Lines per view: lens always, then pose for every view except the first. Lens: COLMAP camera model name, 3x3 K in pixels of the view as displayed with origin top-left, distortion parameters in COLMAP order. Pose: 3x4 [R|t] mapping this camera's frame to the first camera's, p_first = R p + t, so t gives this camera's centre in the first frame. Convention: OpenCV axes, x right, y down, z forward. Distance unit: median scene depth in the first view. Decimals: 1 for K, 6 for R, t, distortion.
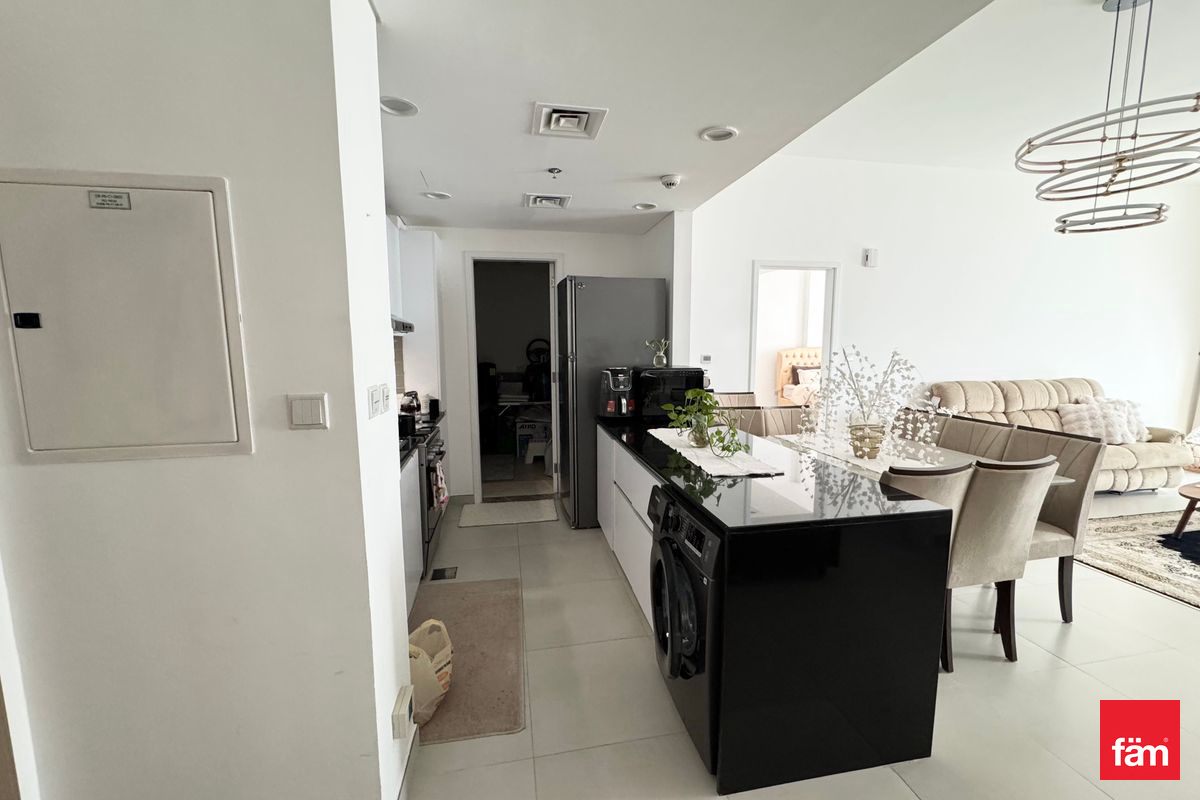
lens RADIAL K [[479.5, 0, 599.2], [0, 479.5, 398.1], [0, 0, 1]] dist [-0.001135, -0.000065]
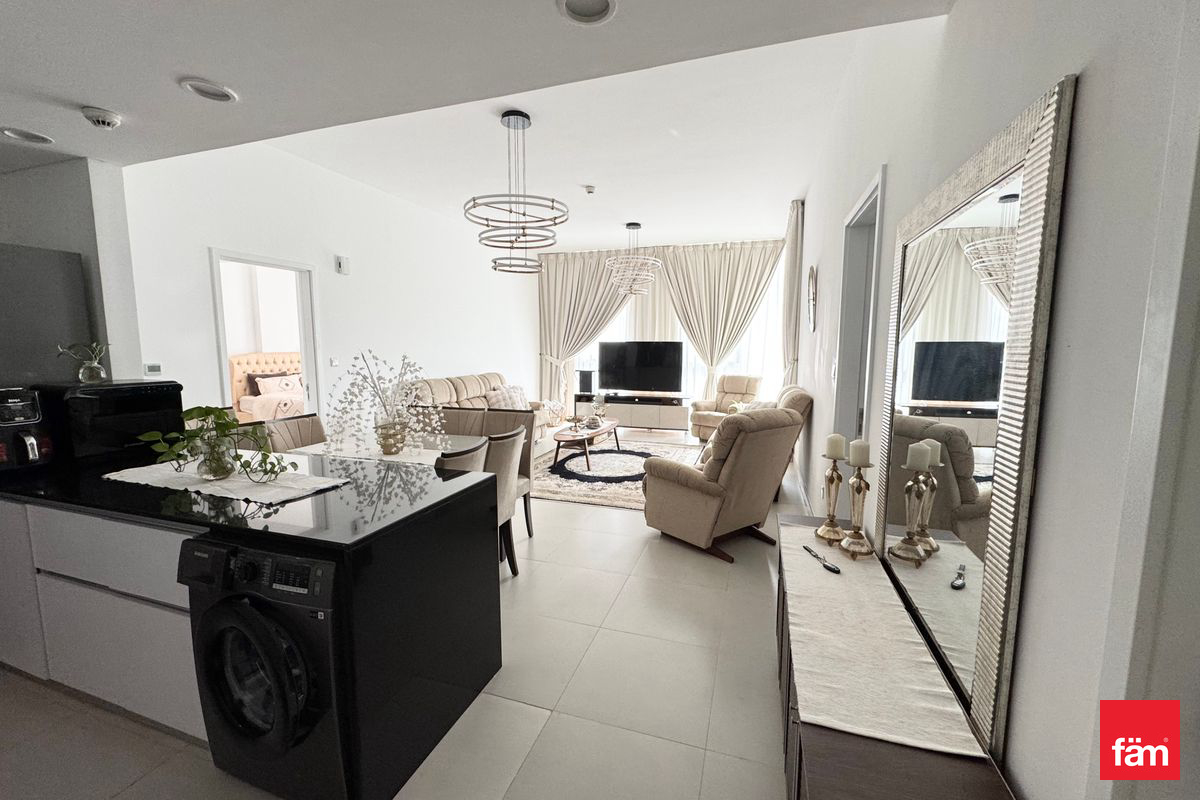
lens RADIAL K [[479.5, 0, 599.2], [0, 479.5, 398.1], [0, 0, 1]] dist [-0.001135, -0.000065]
pose [[0.493104, -0.091109, 0.865187, -0.143478], [0.100318, 0.993822, 0.047480, -0.004964], [-0.864167, 0.063381, 0.499197, 0.048439]]
